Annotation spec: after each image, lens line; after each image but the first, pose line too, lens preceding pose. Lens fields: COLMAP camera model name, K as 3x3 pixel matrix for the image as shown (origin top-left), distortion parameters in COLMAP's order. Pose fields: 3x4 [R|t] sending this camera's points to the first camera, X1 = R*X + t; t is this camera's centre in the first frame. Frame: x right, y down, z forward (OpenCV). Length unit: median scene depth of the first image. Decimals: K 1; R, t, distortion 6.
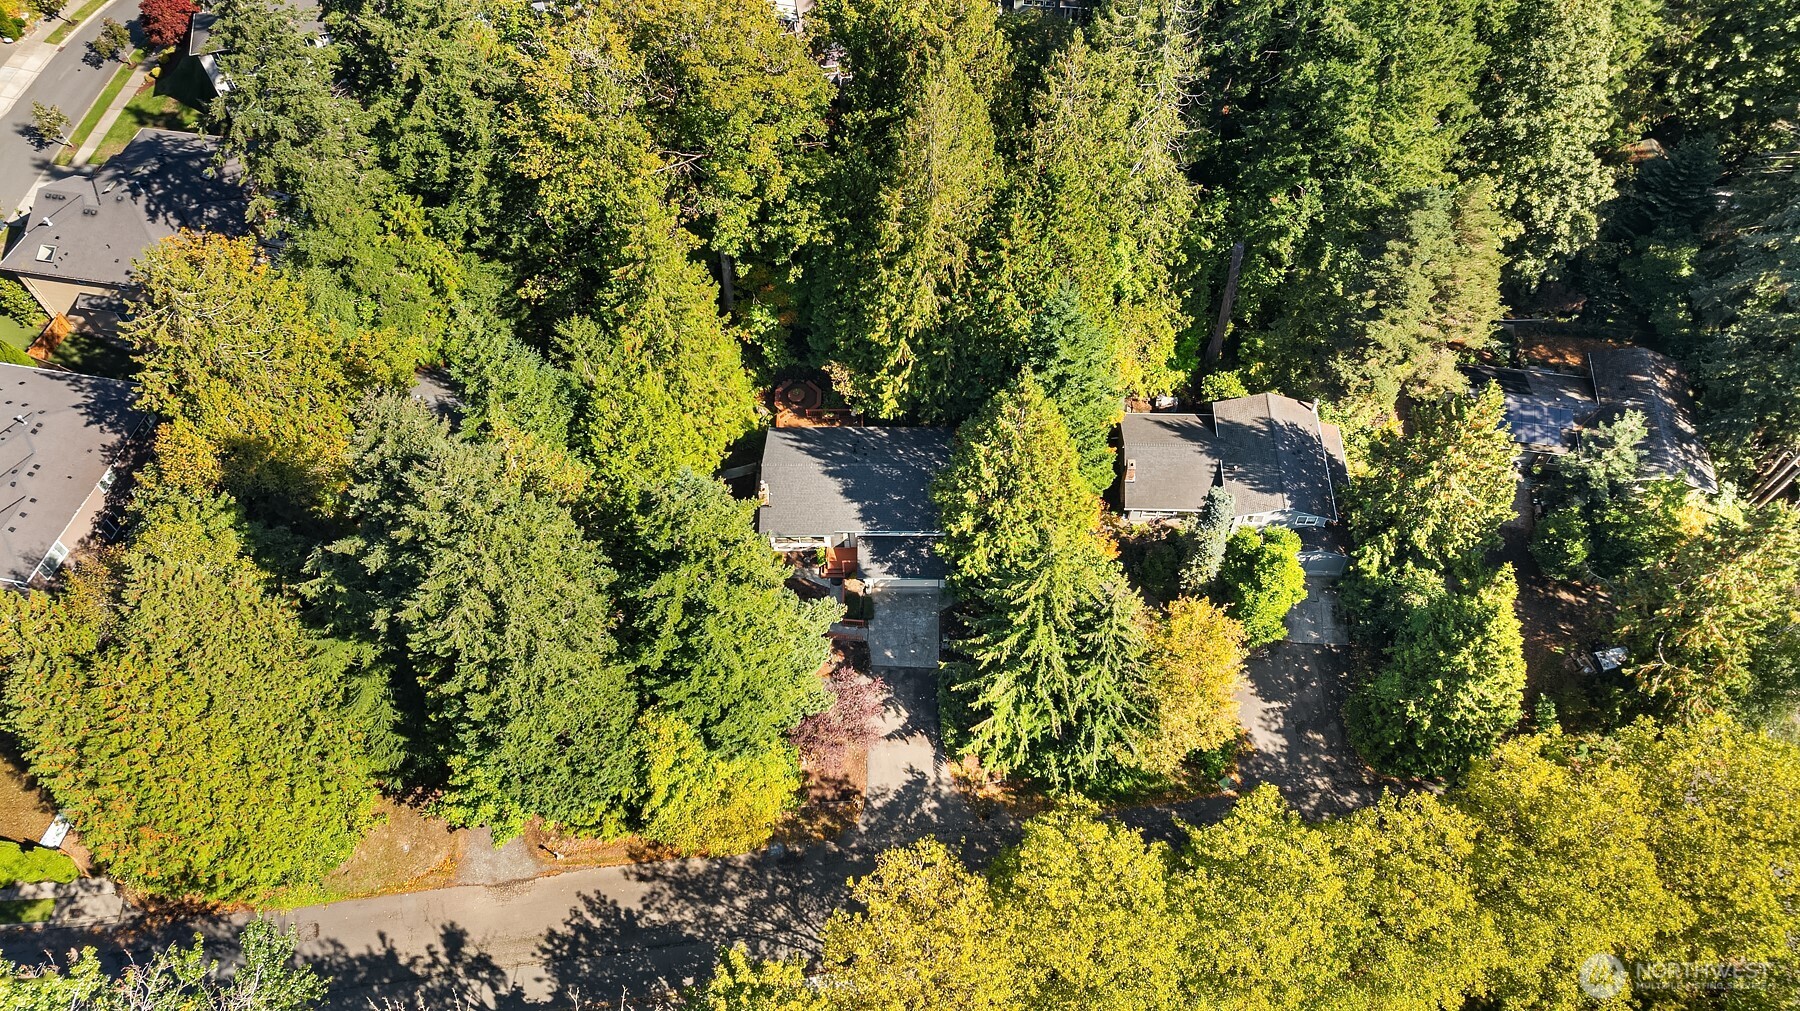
lens RADIAL K [[1267.2, 0, 901.5], [0, 1267.2, 498.7], [0, 0, 1]] dist [-0.012978, 0.017836]
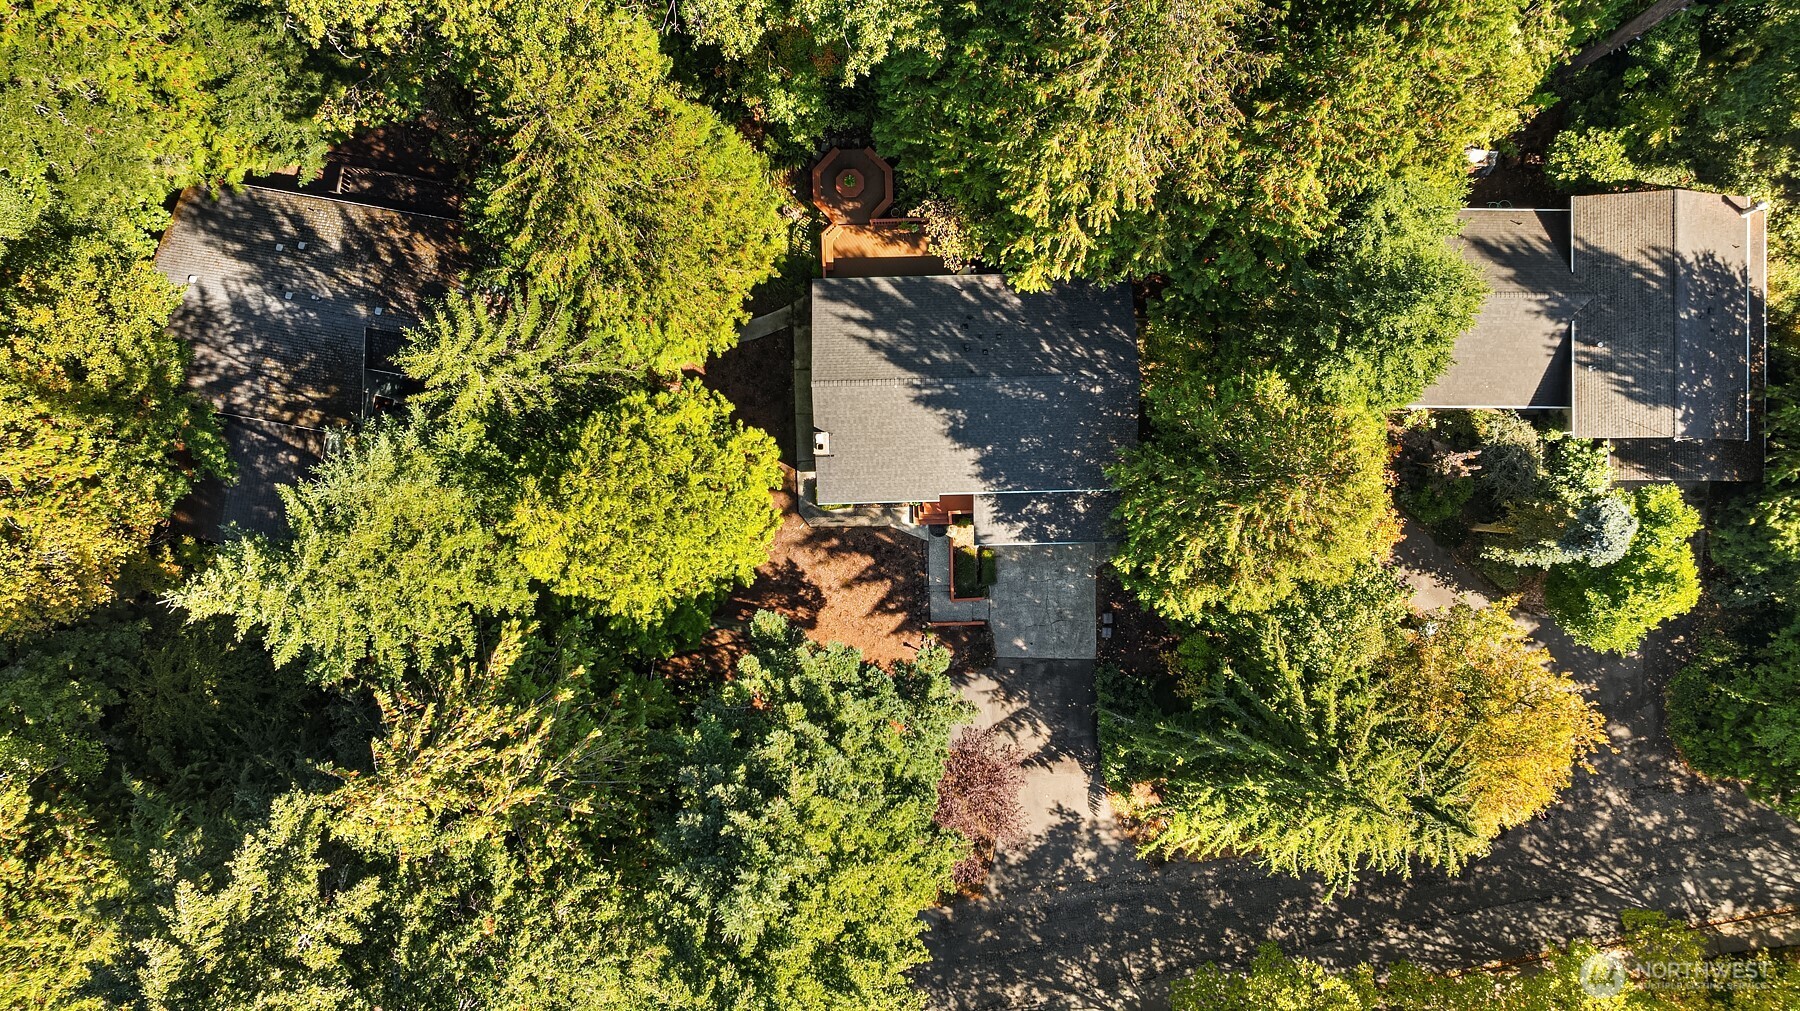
lens RADIAL K [[1267.2, 0, 900.6], [0, 1267.2, 519.8], [0, 0, 1]] dist [-0.012978, 0.017836]
pose [[0.999336, -0.036304, 0.003050, -0.074104], [0.028430, 0.829456, 0.557848, -0.310390], [-0.022781, -0.557391, 0.829937, 0.477586]]
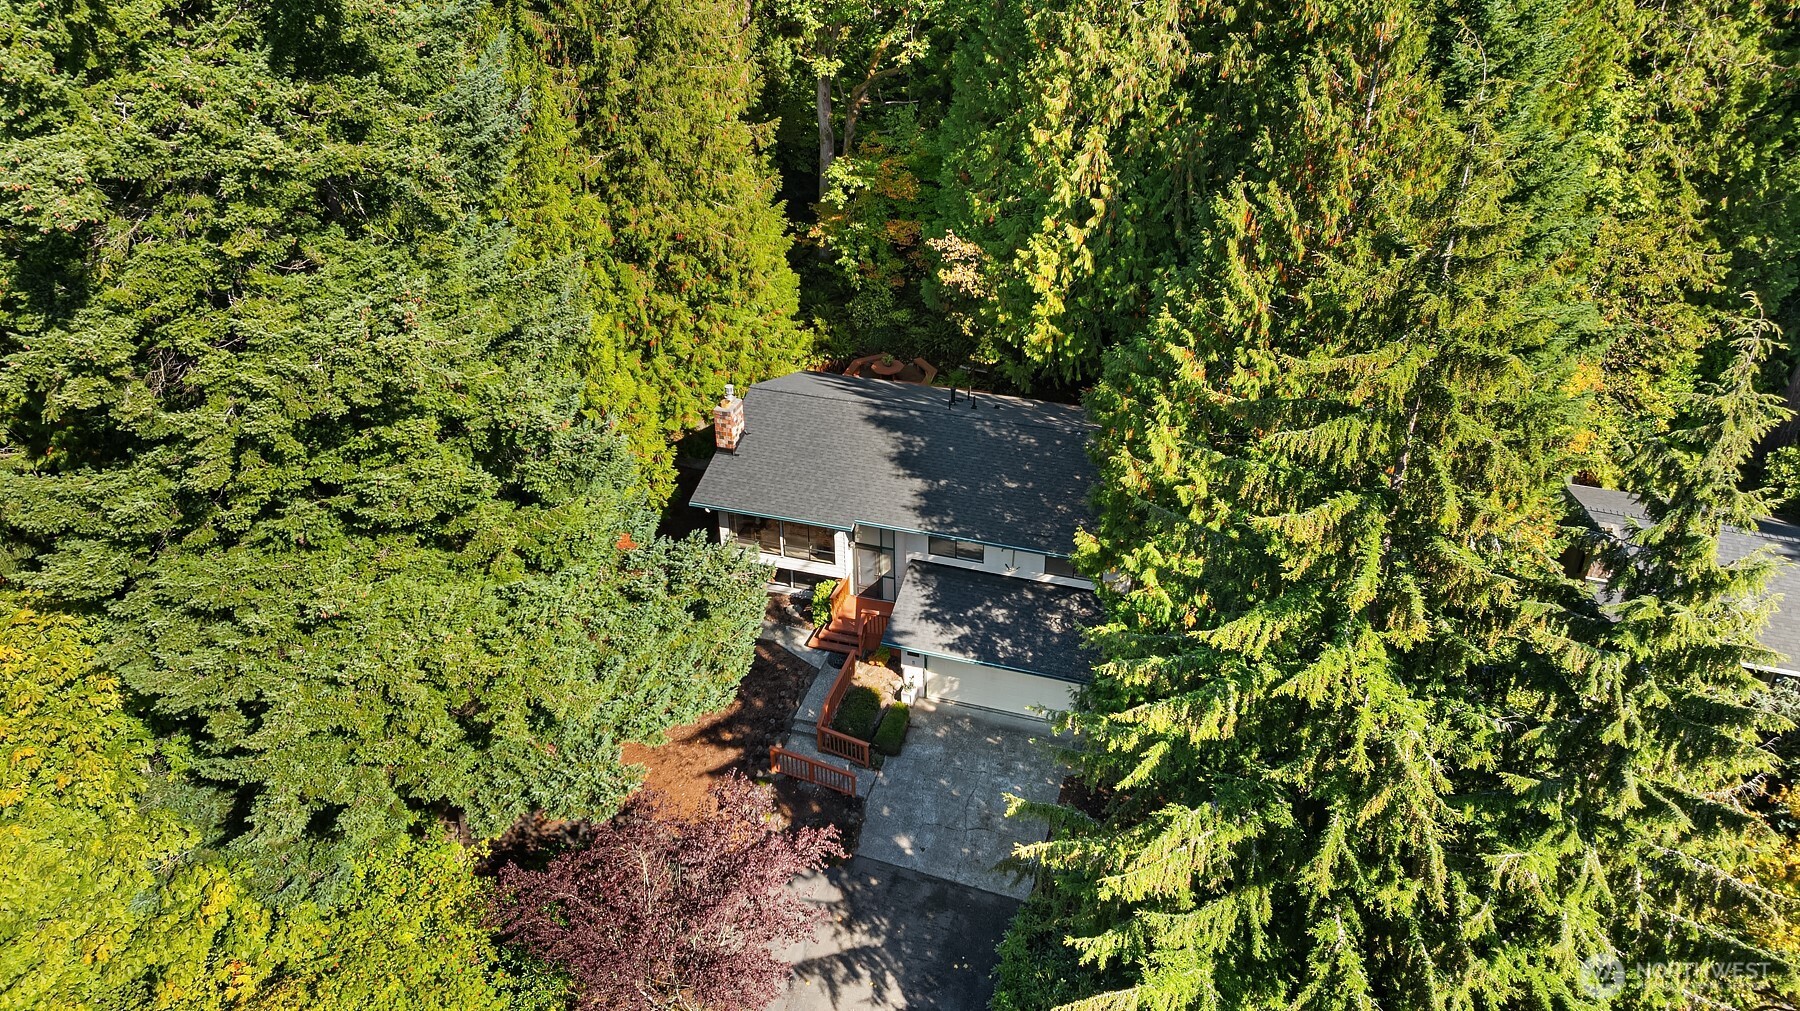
lens RADIAL K [[1267.2, 0, 908.6], [0, 1267.2, 503.0], [0, 0, 1]] dist [-0.012978, 0.017836]
pose [[0.957111, 0.165570, -0.237750, 0.064452], [-0.244453, 0.901959, -0.355968, 0.166323], [0.155503, 0.398820, 0.903749, 0.614427]]
